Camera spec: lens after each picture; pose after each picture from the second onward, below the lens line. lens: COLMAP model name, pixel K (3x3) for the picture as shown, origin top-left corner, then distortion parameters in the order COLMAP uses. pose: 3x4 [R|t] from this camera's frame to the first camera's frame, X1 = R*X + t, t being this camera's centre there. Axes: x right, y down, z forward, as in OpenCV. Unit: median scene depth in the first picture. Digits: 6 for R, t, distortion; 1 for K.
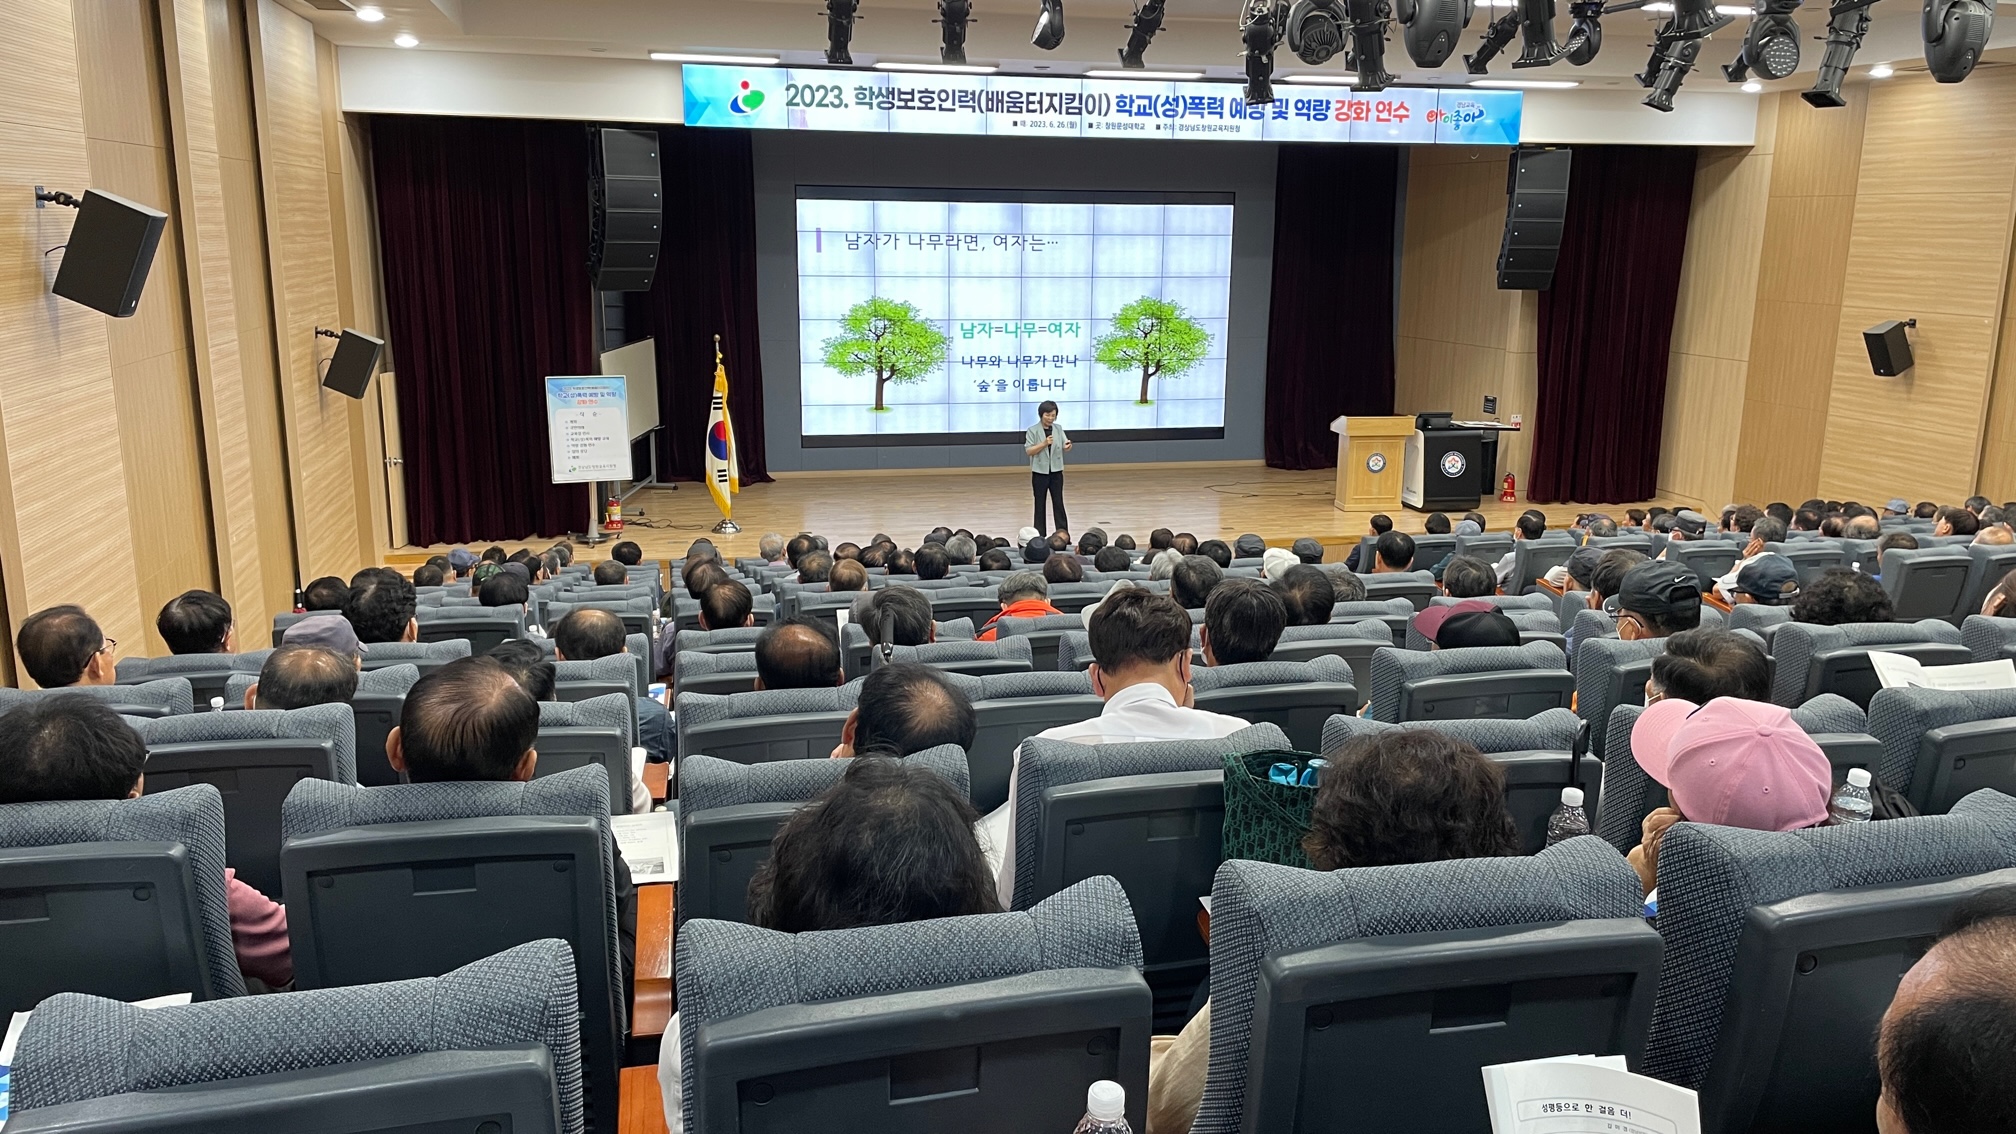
lens RADIAL K [[1483.0, 0, 1003.6], [0, 1483.0, 555.3], [0, 0, 1]] dist [0.029508, -0.032825]
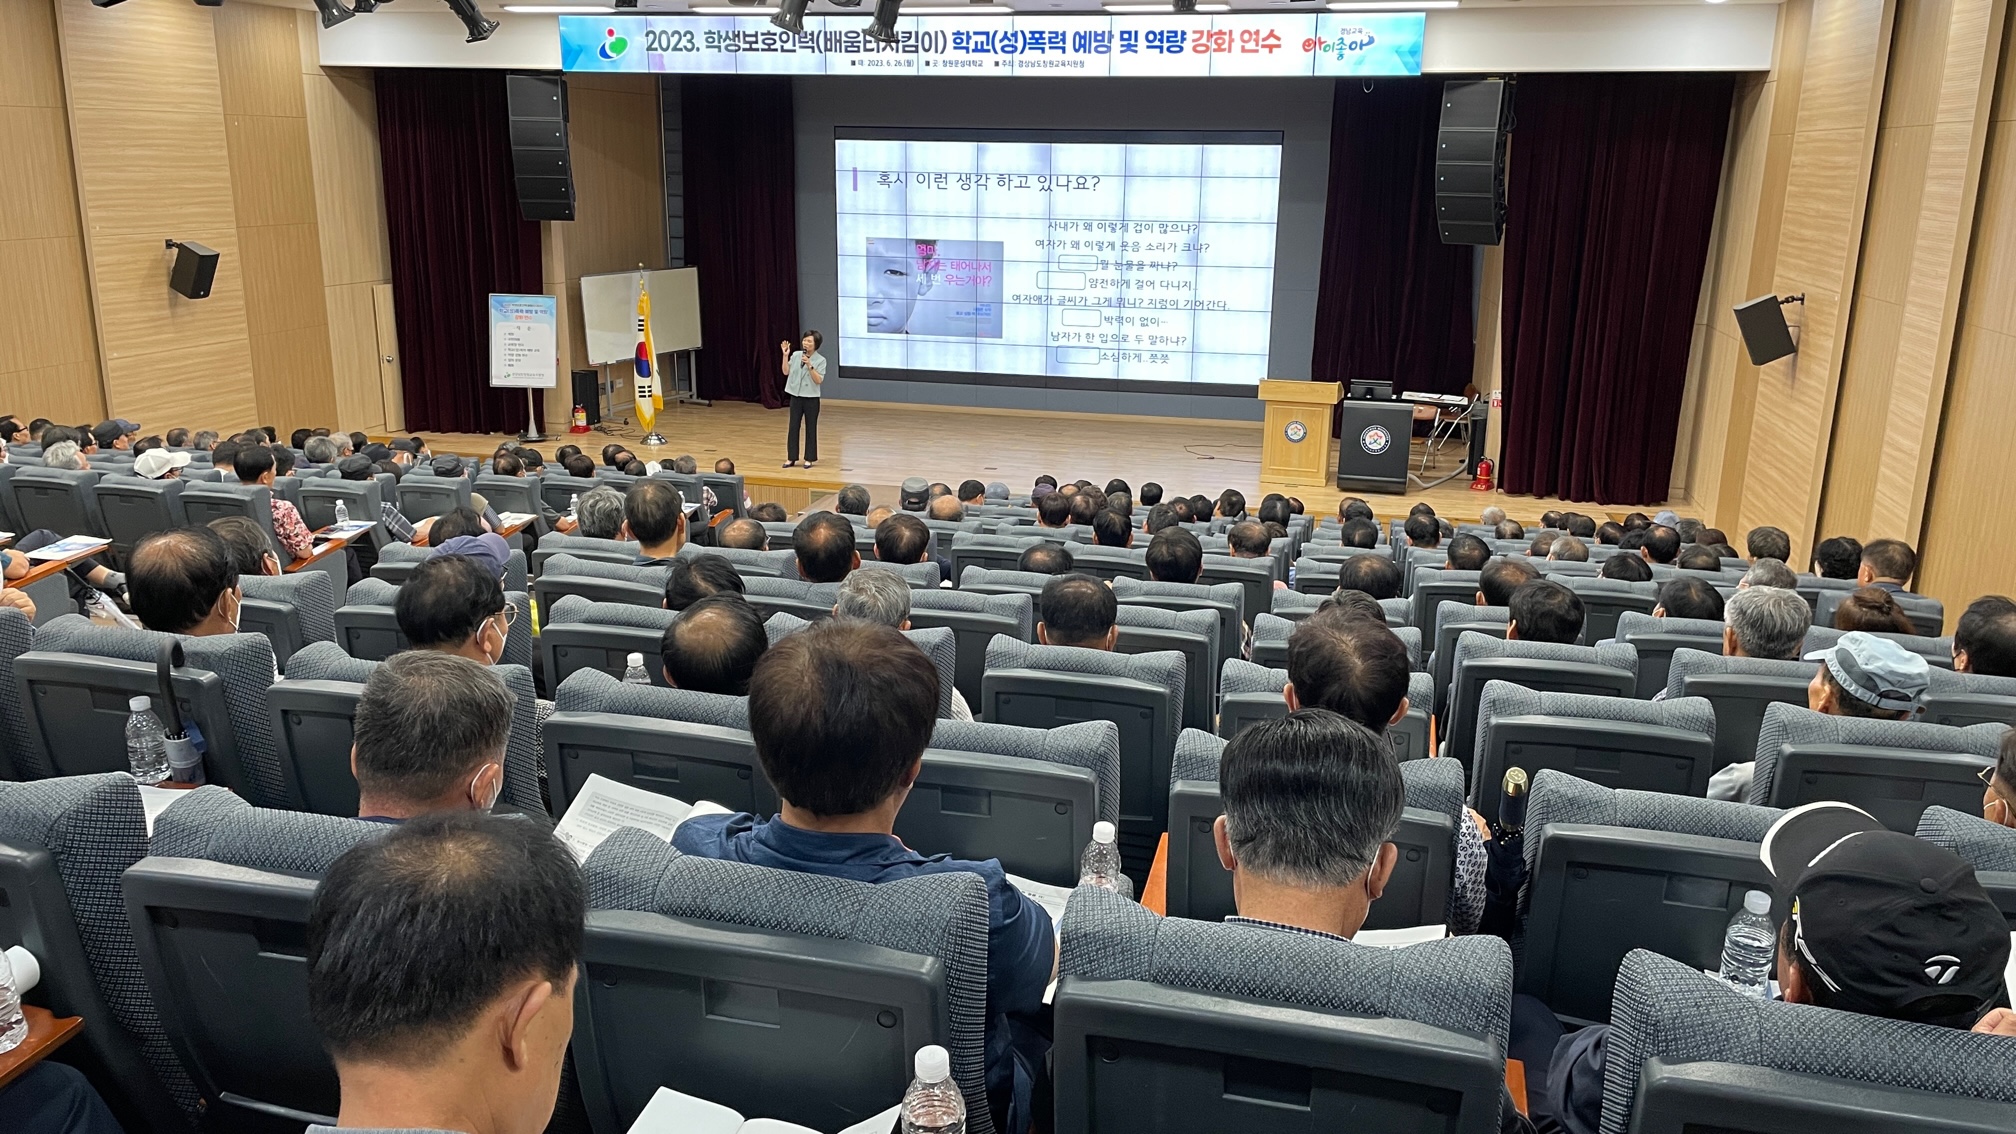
lens RADIAL K [[1483.0, 0, 1024.4], [0, 1483.0, 536.0], [0, 0, 1]] dist [0.029508, -0.032825]
pose [[0.903735, 0.109744, -0.413786, 0.540376], [-0.100469, 0.993958, 0.044188, -0.024539], [0.416135, 0.001638, 0.909301, 0.118455]]
